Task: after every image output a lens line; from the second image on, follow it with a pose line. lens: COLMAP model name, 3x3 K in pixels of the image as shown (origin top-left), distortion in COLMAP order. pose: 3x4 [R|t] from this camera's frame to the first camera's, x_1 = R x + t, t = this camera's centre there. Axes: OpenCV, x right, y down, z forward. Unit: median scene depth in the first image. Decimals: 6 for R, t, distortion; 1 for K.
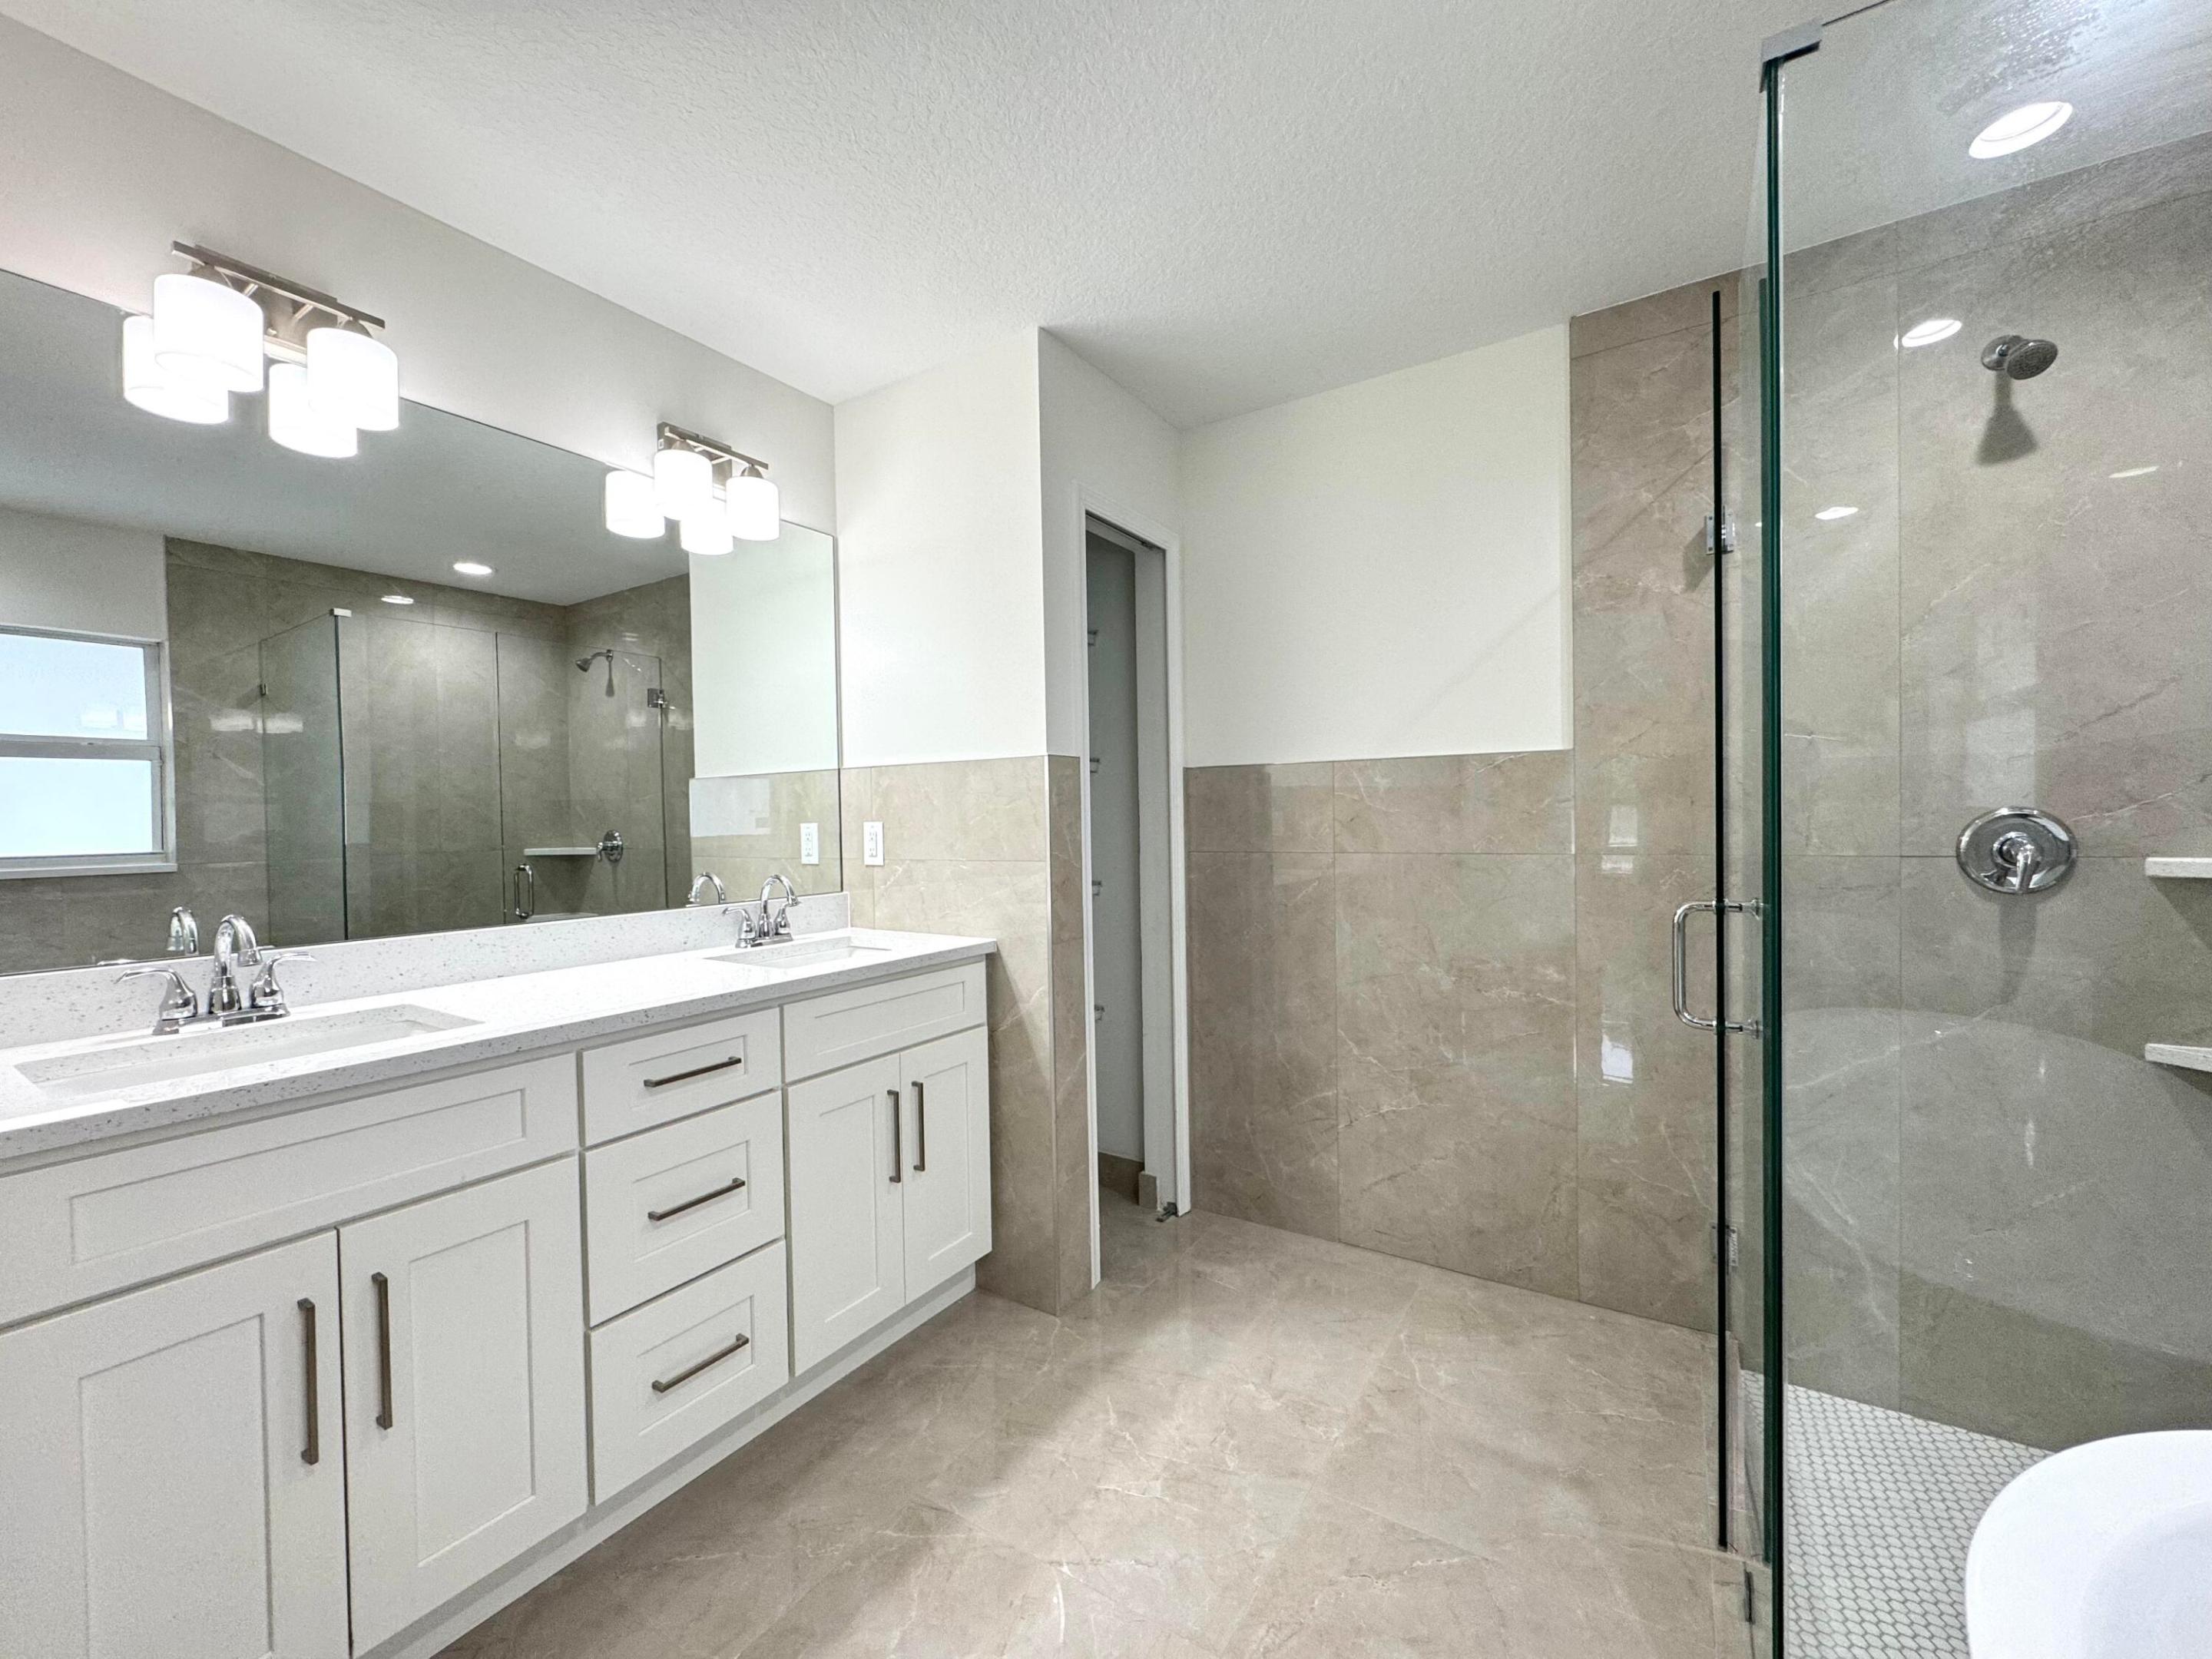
lens RADIAL K [[887.2, 0, 1100.9], [0, 887.2, 834.3], [0, 0, 1]] dist [-0.003208, 0.000274]
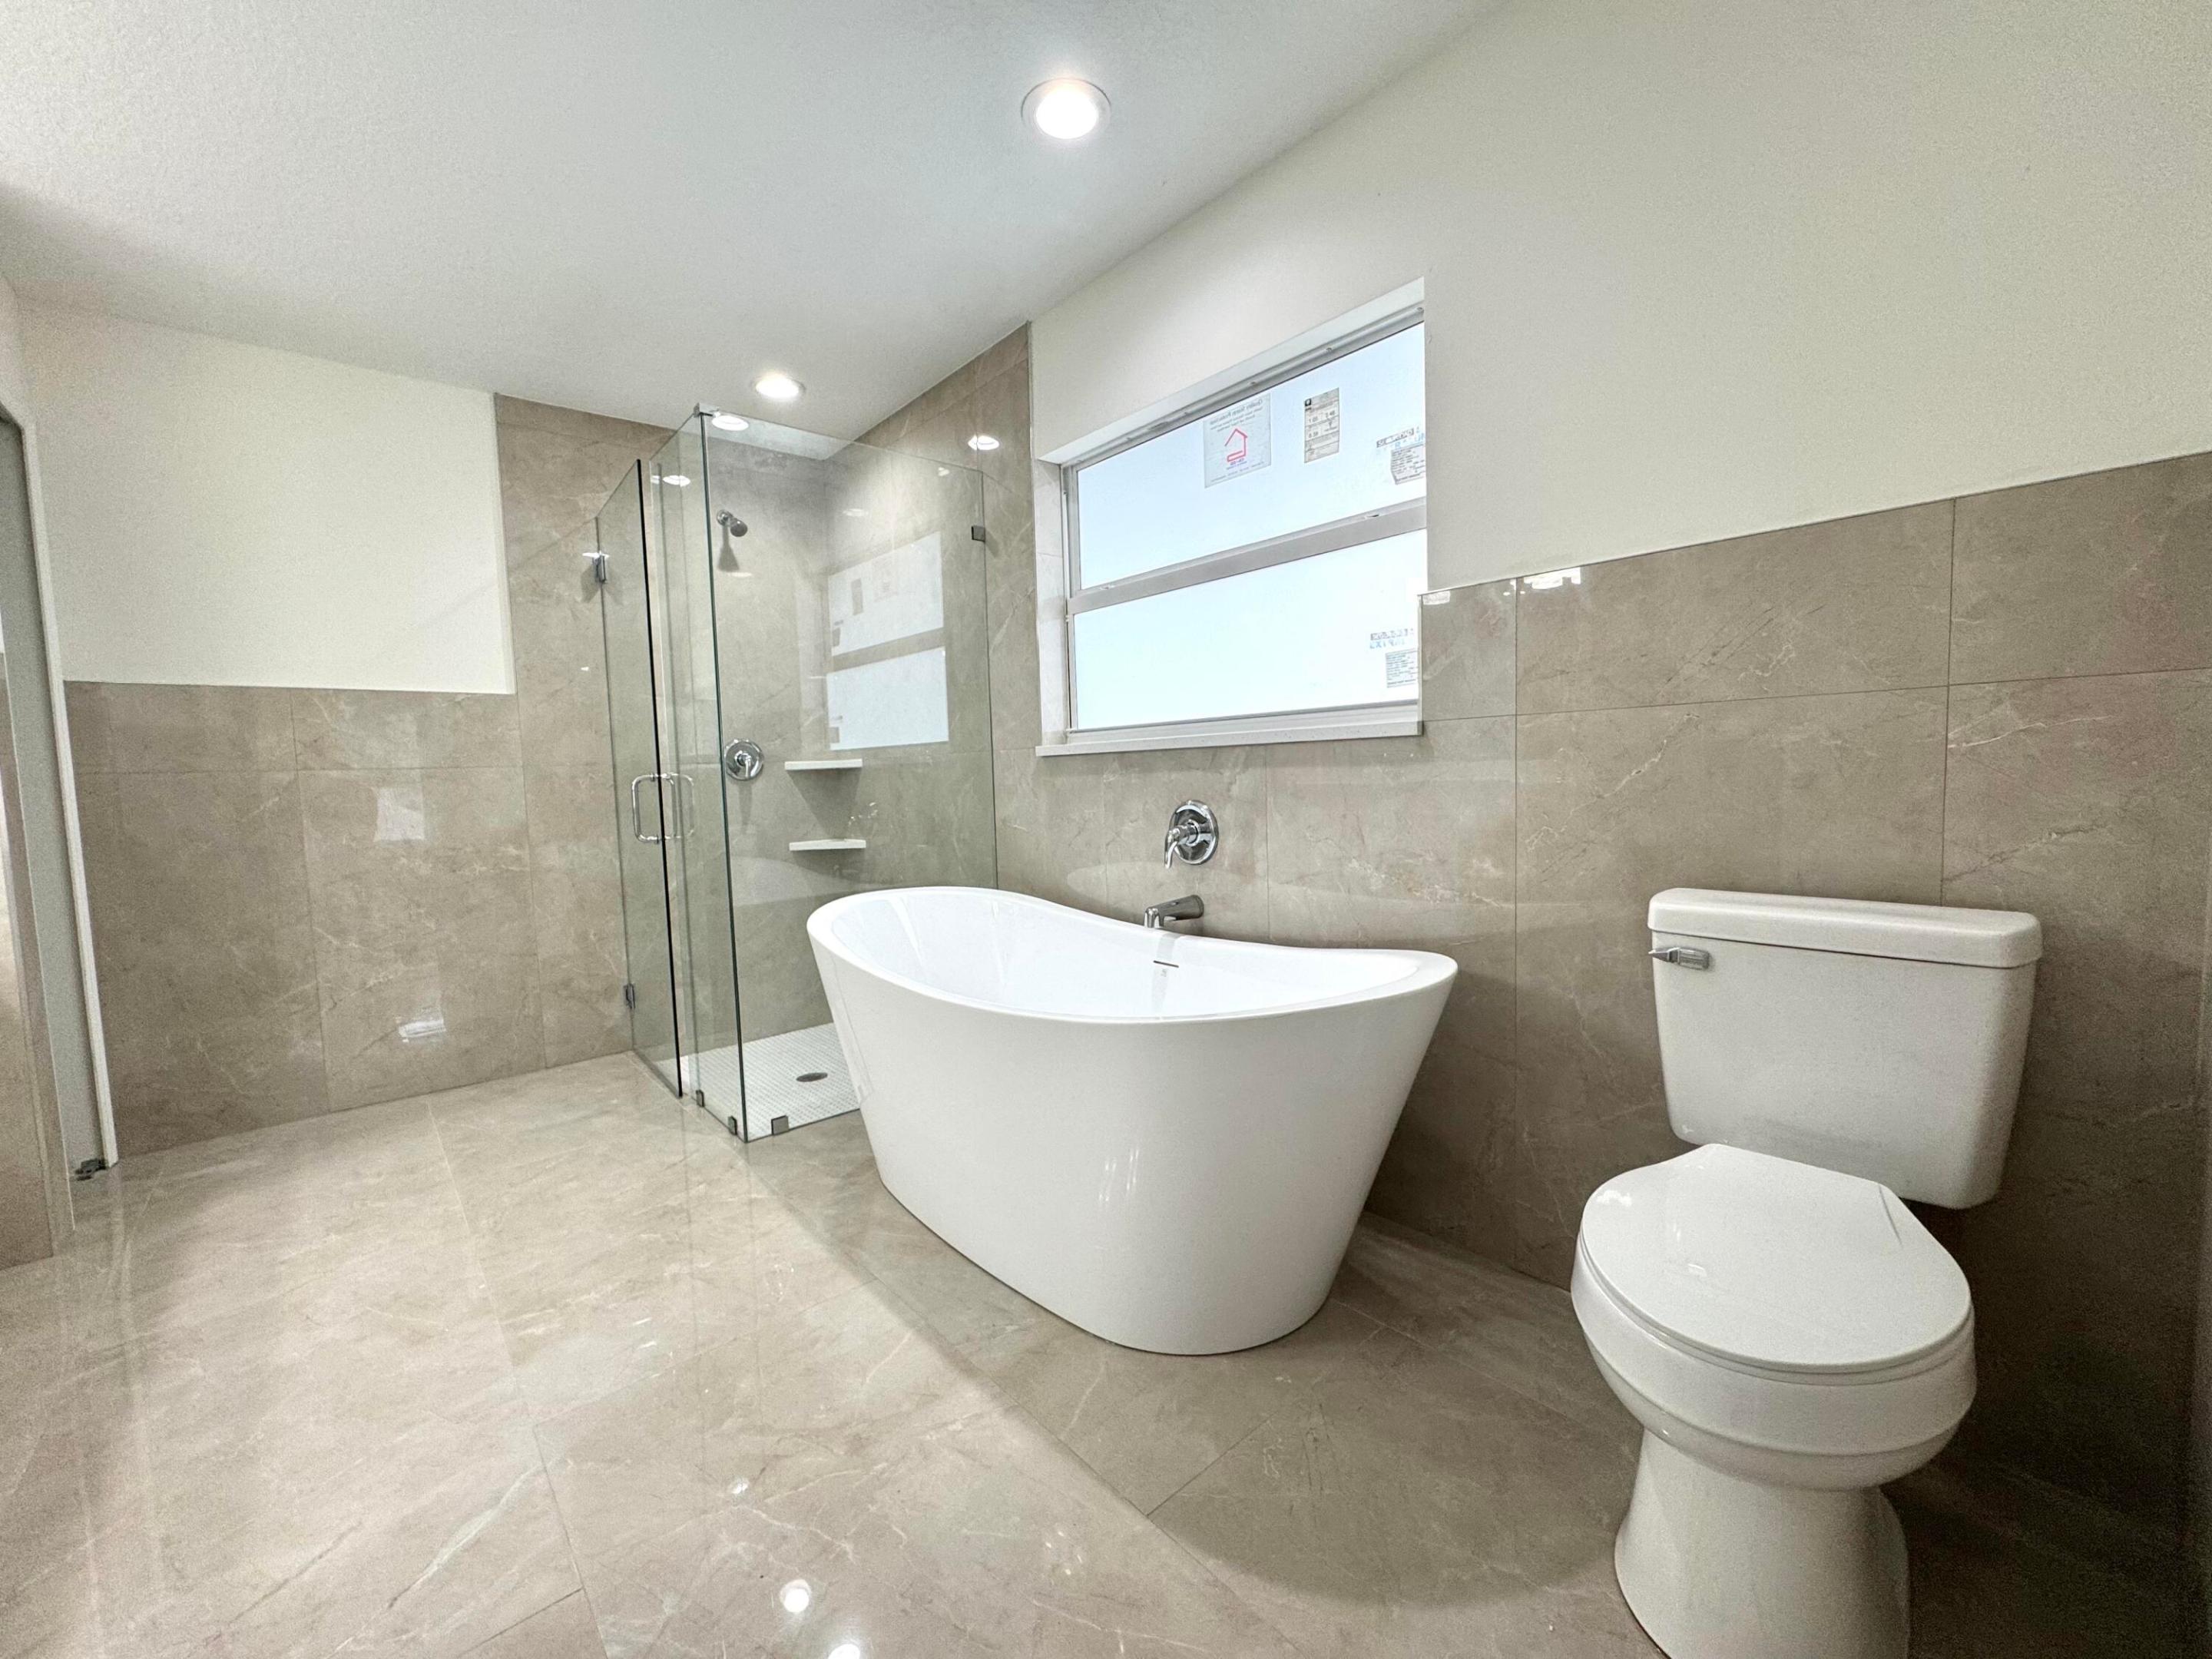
lens RADIAL K [[887.2, 0, 1109.2], [0, 887.2, 837.0], [0, 0, 1]] dist [-0.003208, 0.000274]
pose [[0.276472, -0.061178, 0.959073, -0.594967], [0.043069, 0.997758, 0.051231, 0.102850], [-0.960056, 0.027142, 0.278487, -0.328076]]
